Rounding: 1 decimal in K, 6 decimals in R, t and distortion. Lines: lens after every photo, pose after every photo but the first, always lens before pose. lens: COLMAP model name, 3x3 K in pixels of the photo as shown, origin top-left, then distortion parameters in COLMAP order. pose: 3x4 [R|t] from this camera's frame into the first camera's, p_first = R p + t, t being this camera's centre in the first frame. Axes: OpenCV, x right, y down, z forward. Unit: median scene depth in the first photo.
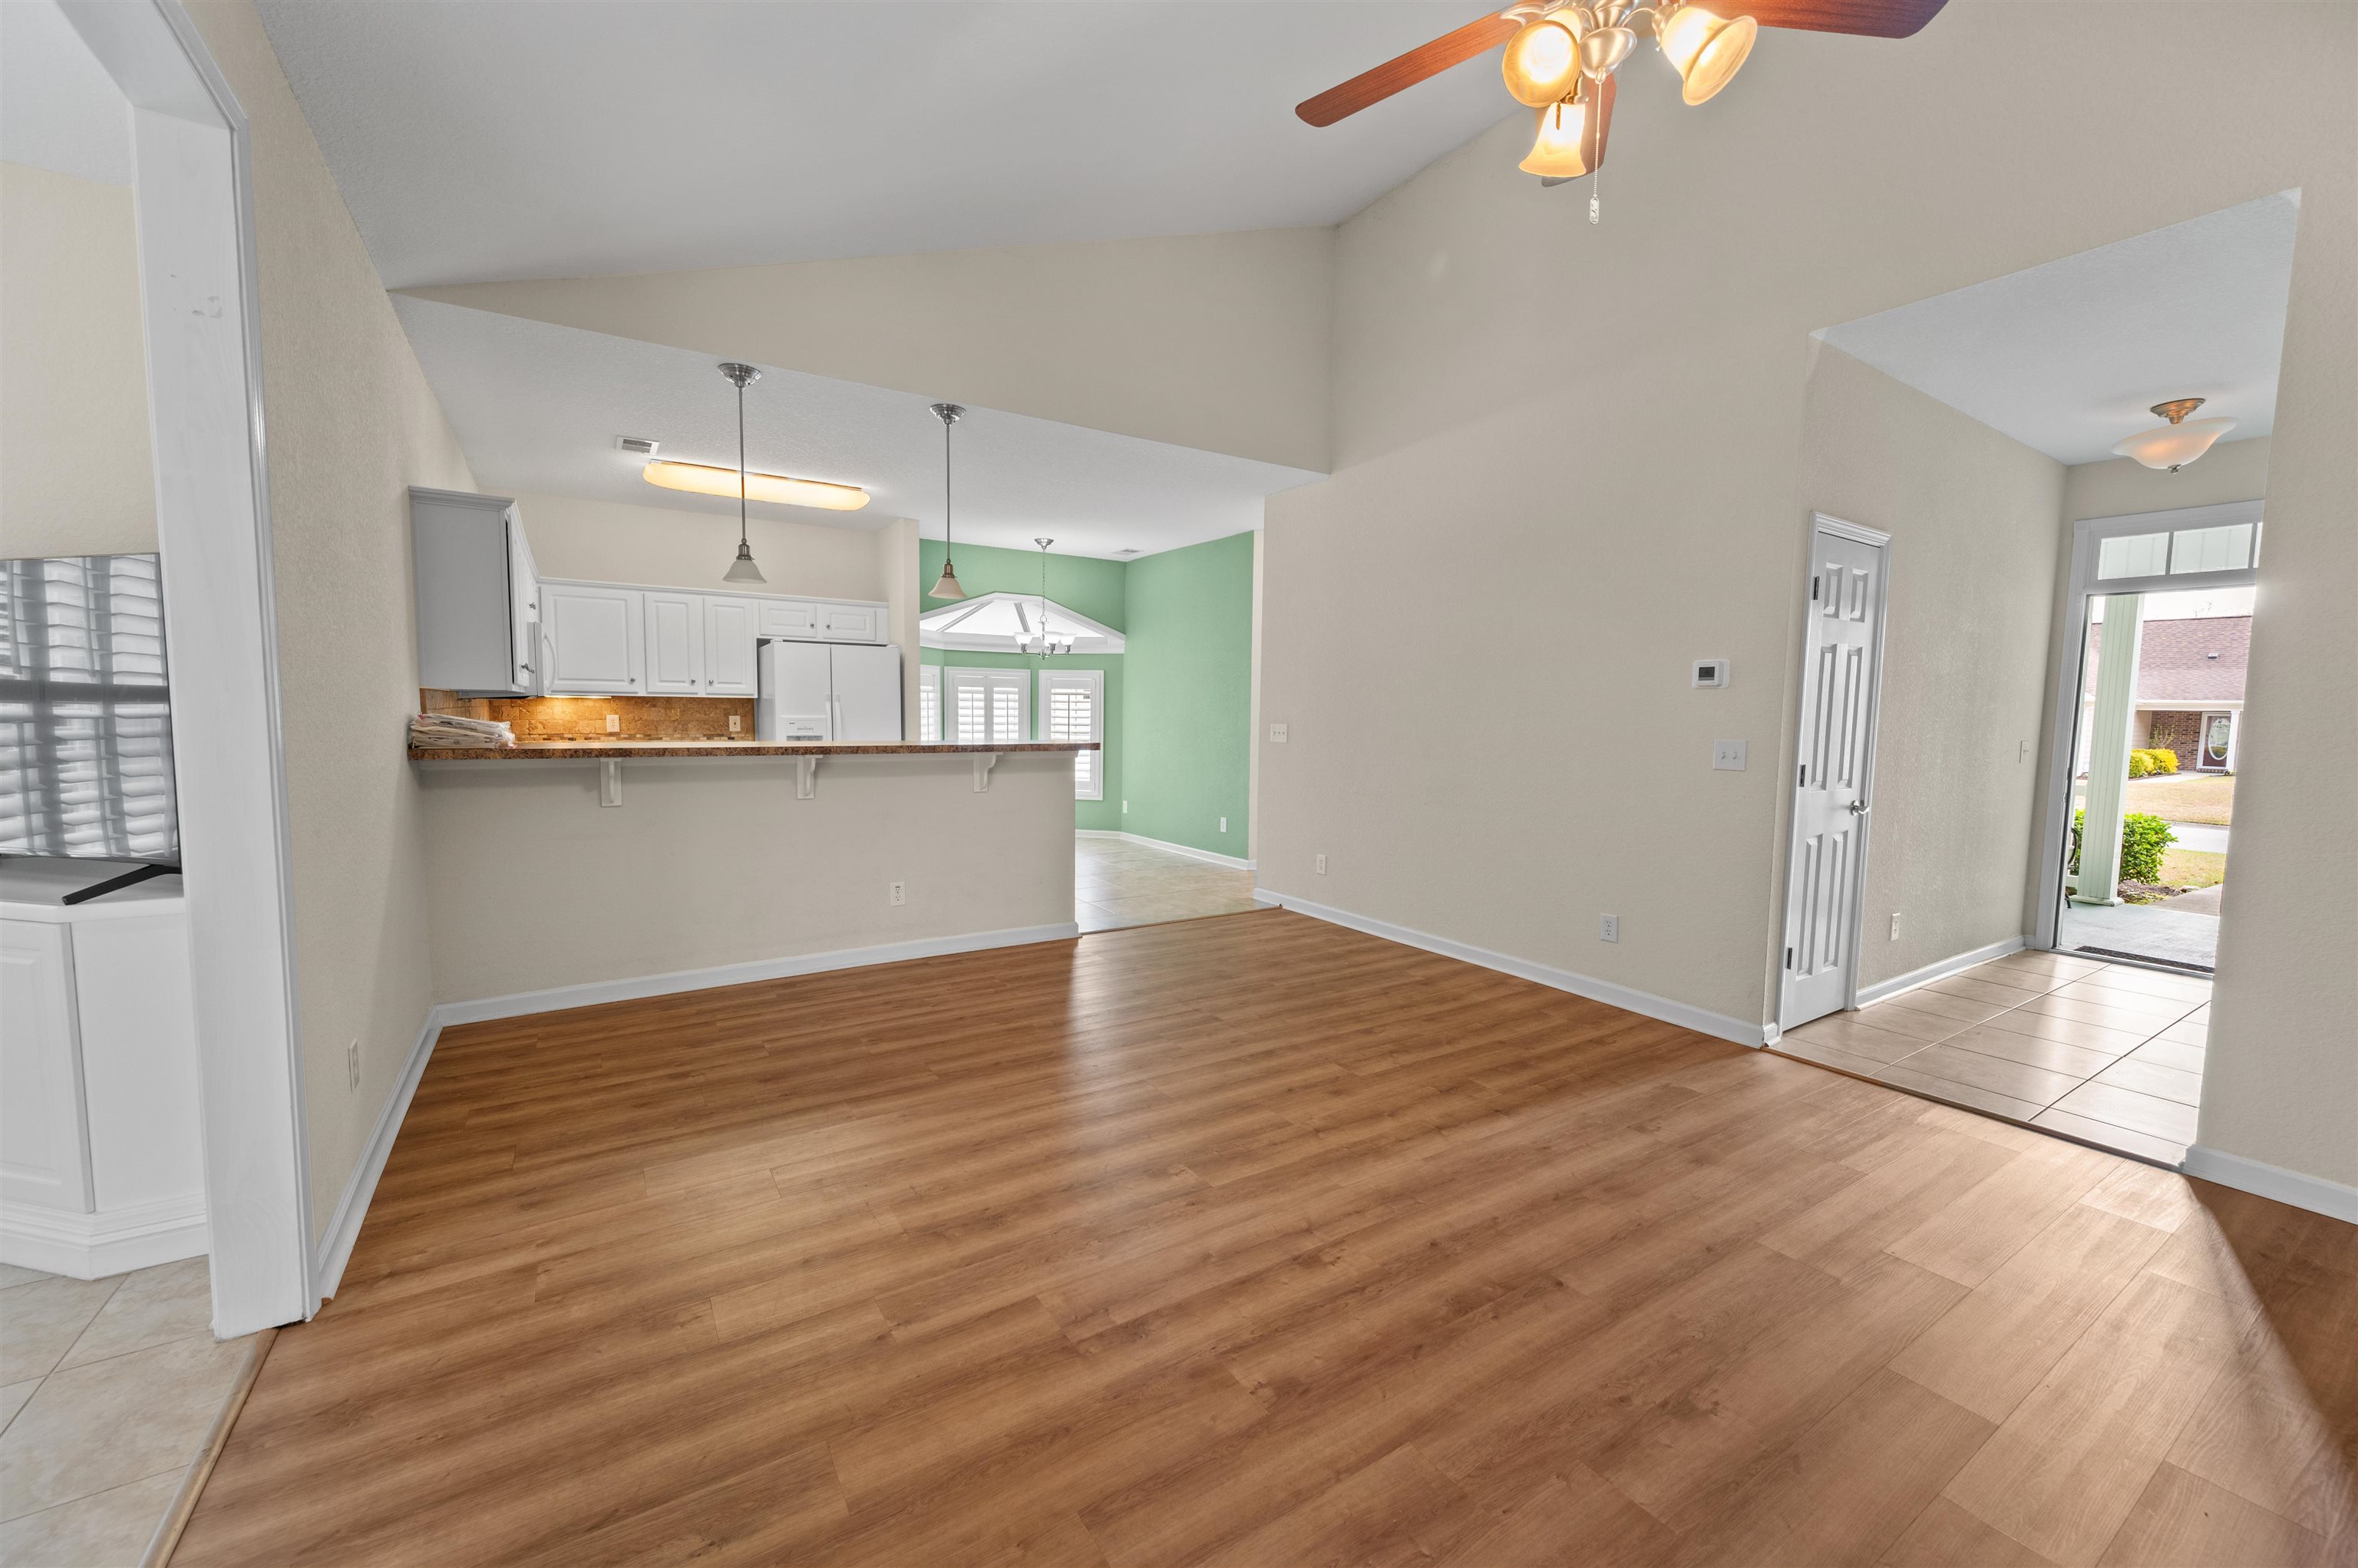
lens RADIAL K [[924.9, 0, 1179.0], [0, 924.9, 782.3], [0, 0, 1]] dist [0.000272, -0.000415]
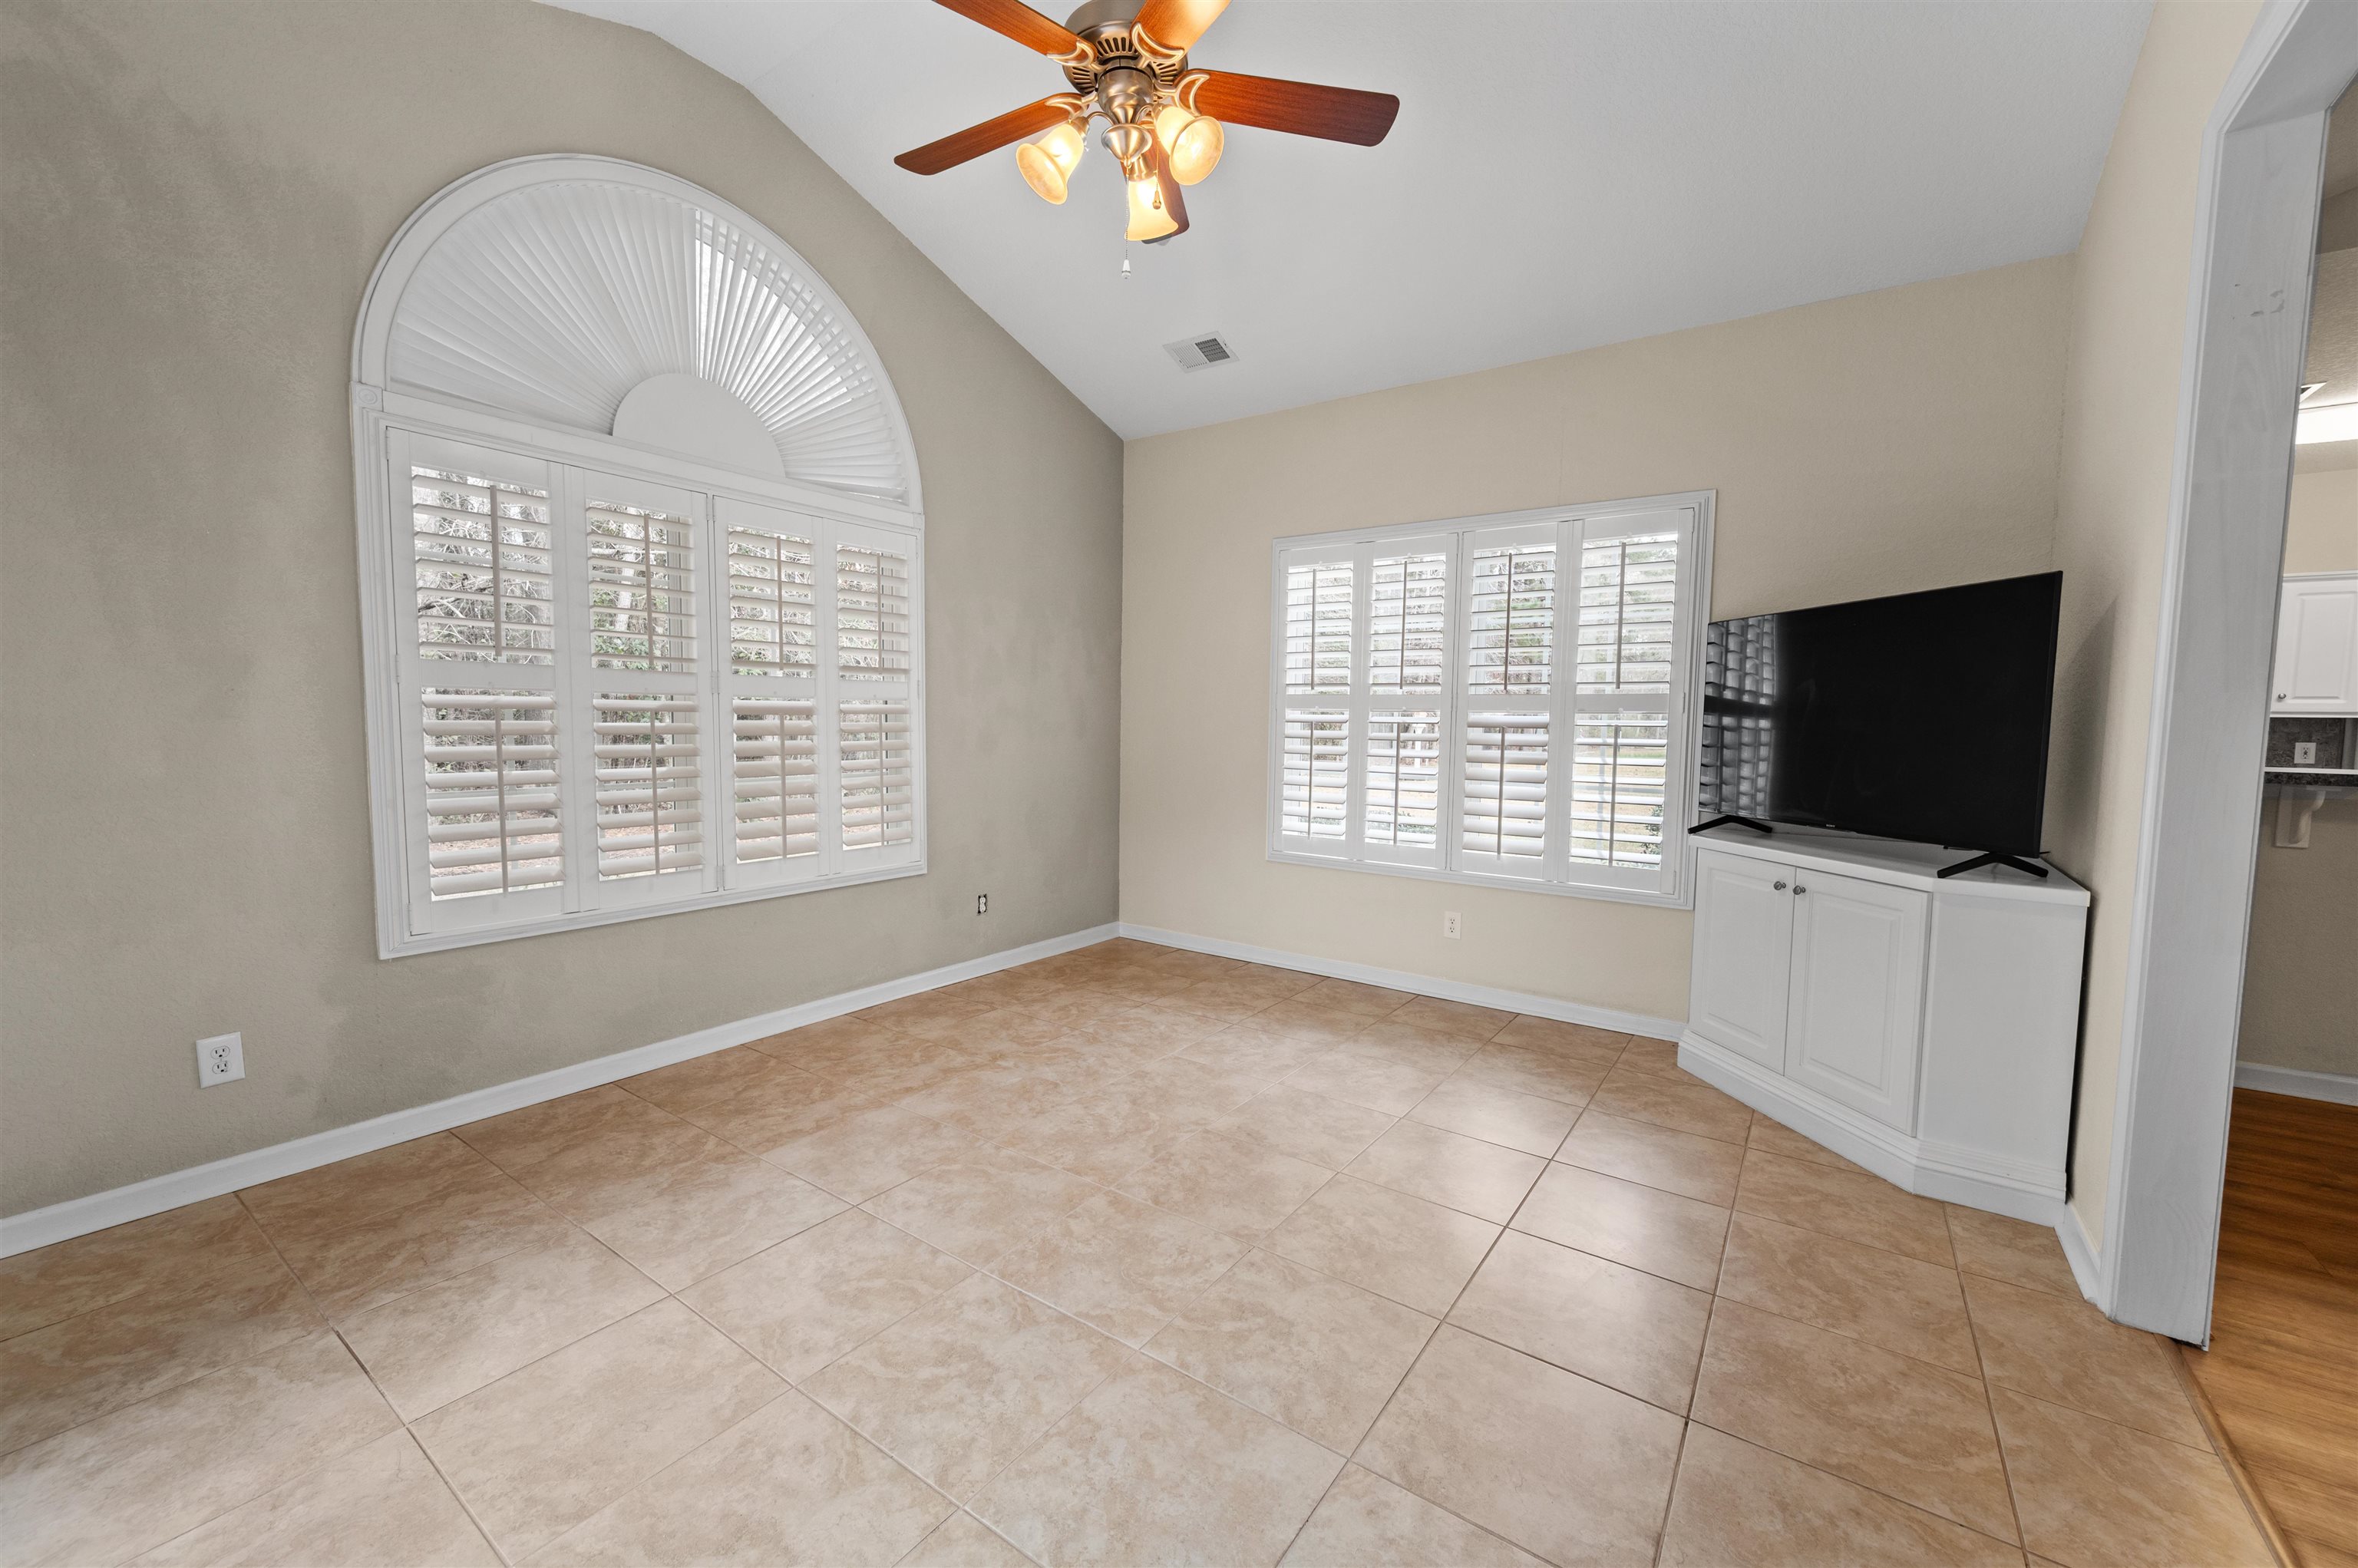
lens RADIAL K [[924.9, 0, 1179.0], [0, 924.9, 782.3], [0, 0, 1]] dist [0.000272, -0.000415]
pose [[0.371473, 0.055271, -0.926797, -0.214184], [-0.085121, 0.996050, 0.025283, 0.028582], [0.924533, 0.069498, 0.374710, -0.167069]]
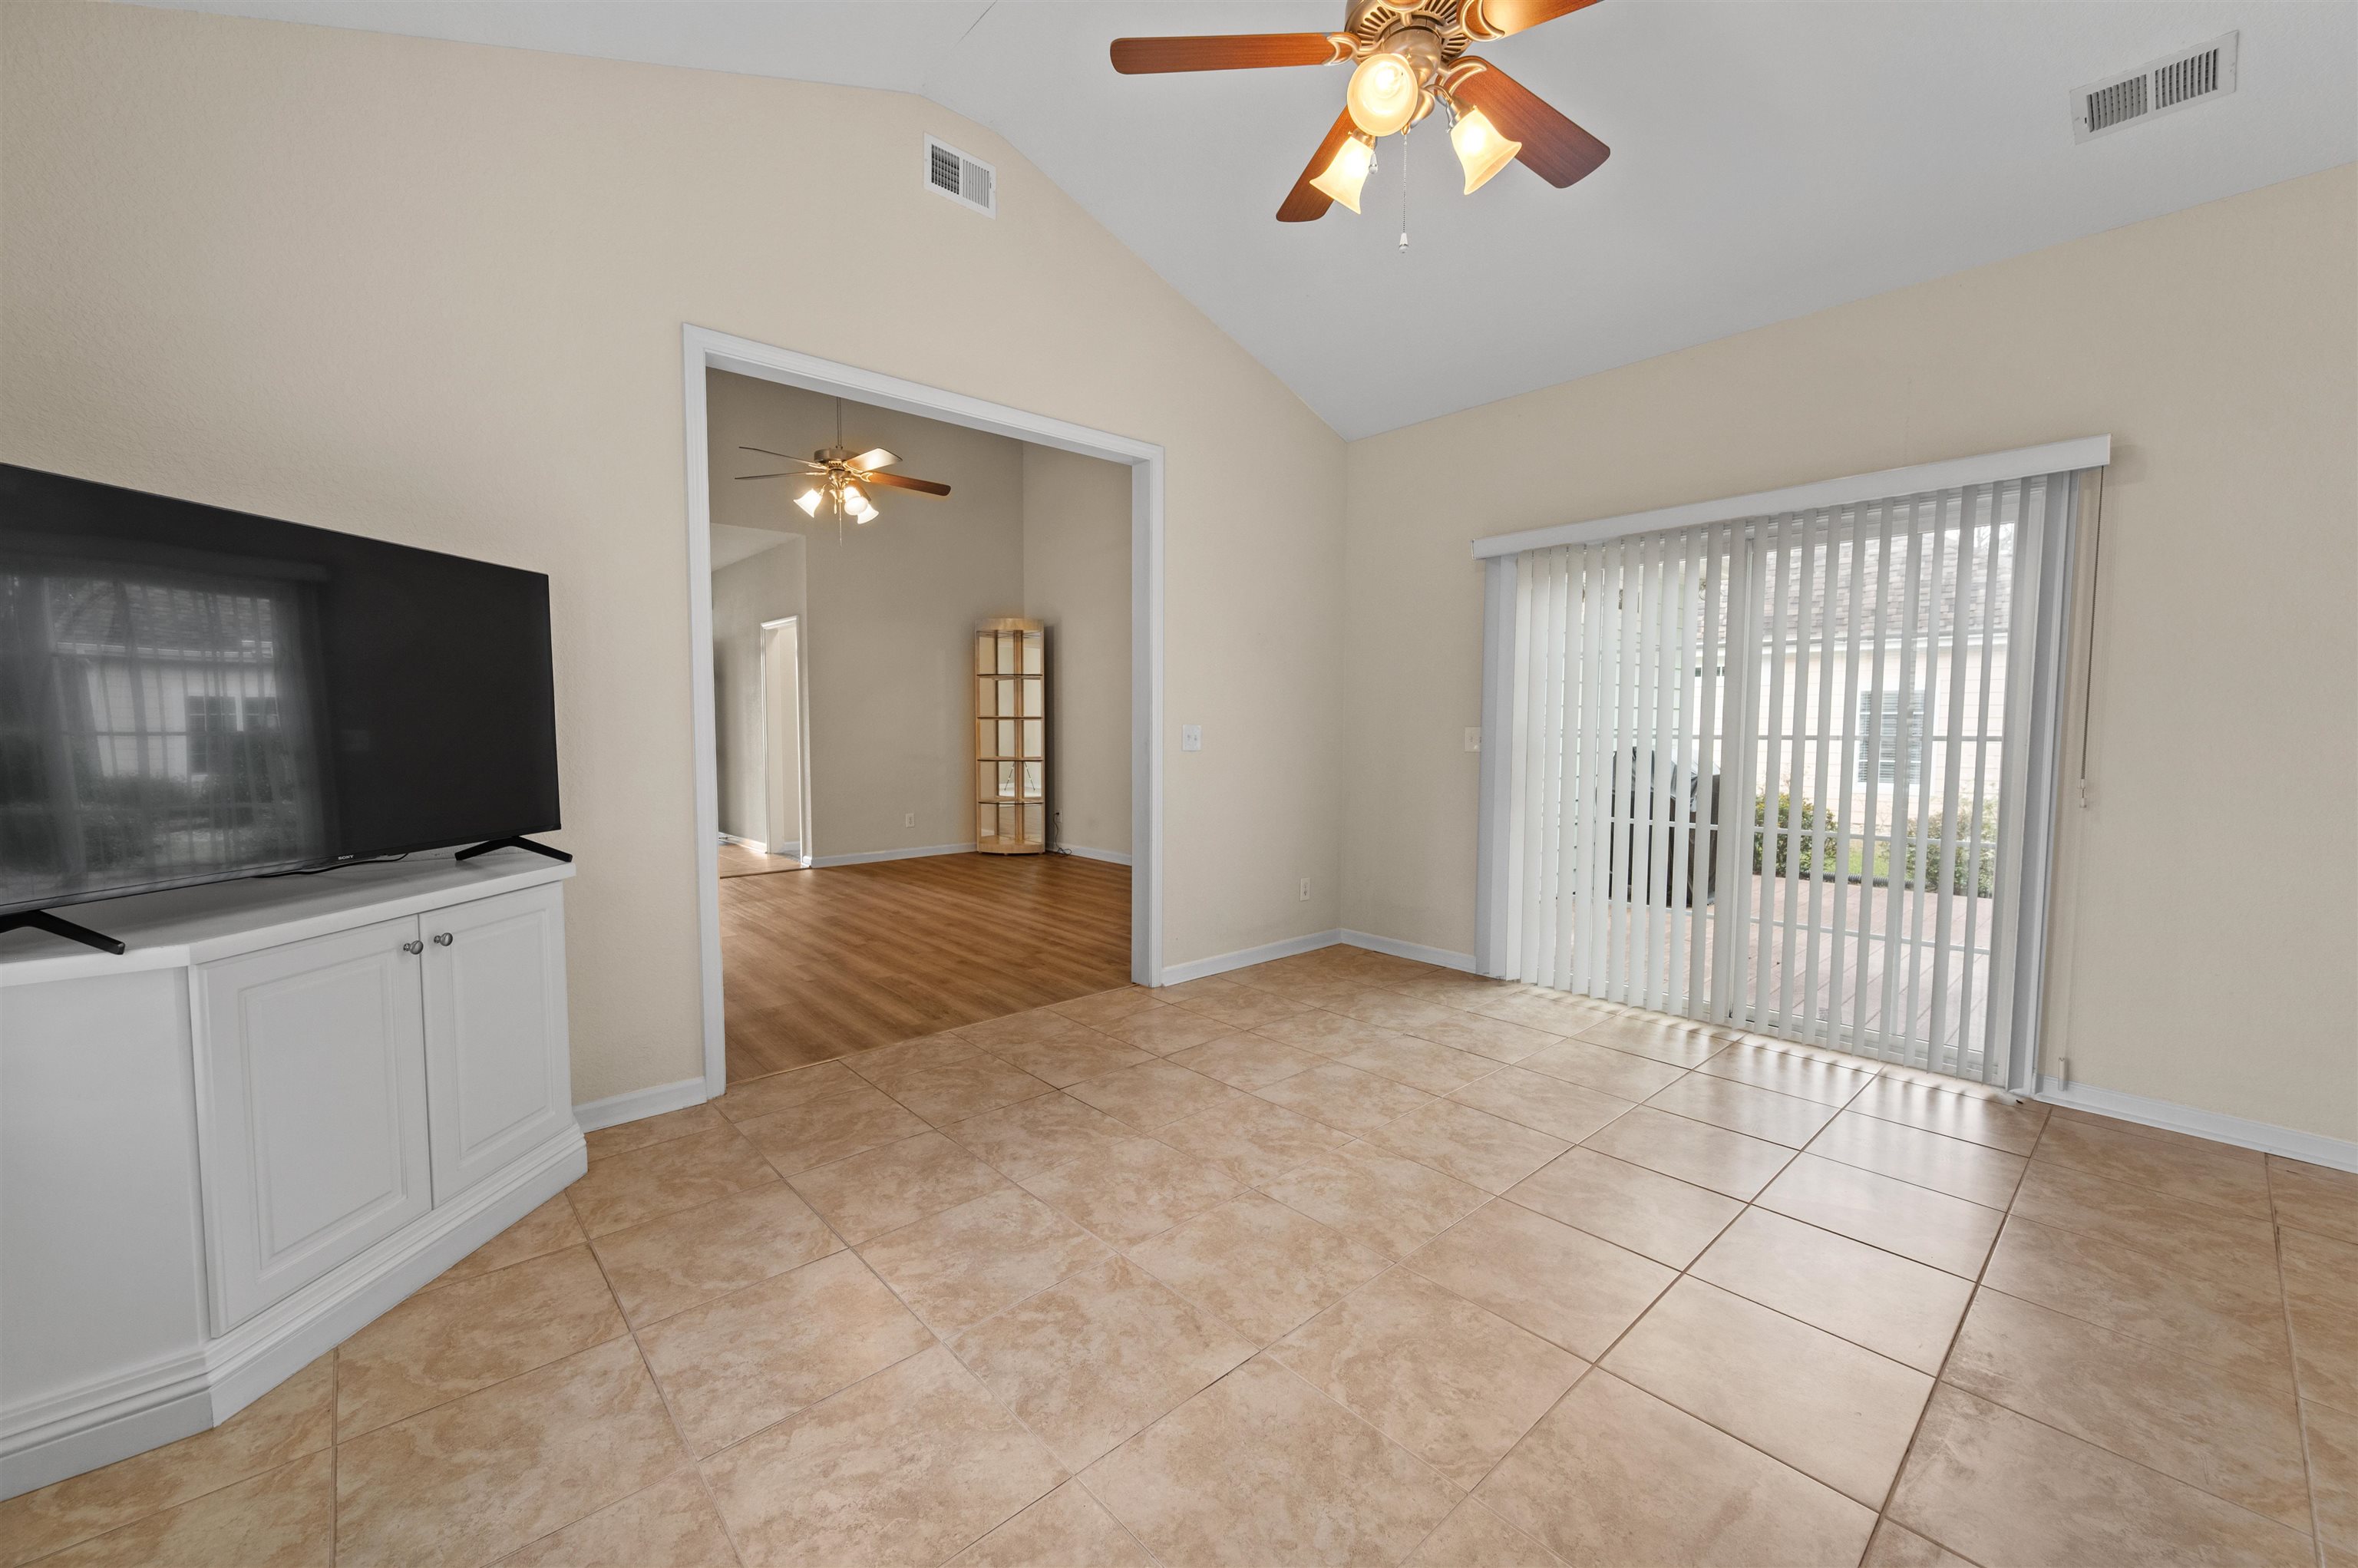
lens RADIAL K [[924.9, 0, 1179.0], [0, 924.9, 782.3], [0, 0, 1]] dist [0.000272, -0.000415]
pose [[-0.157278, -0.077666, 0.984496, -1.151338], [0.073323, 0.993233, 0.090069, -0.010278], [-0.984829, 0.086352, -0.150519, 0.175007]]
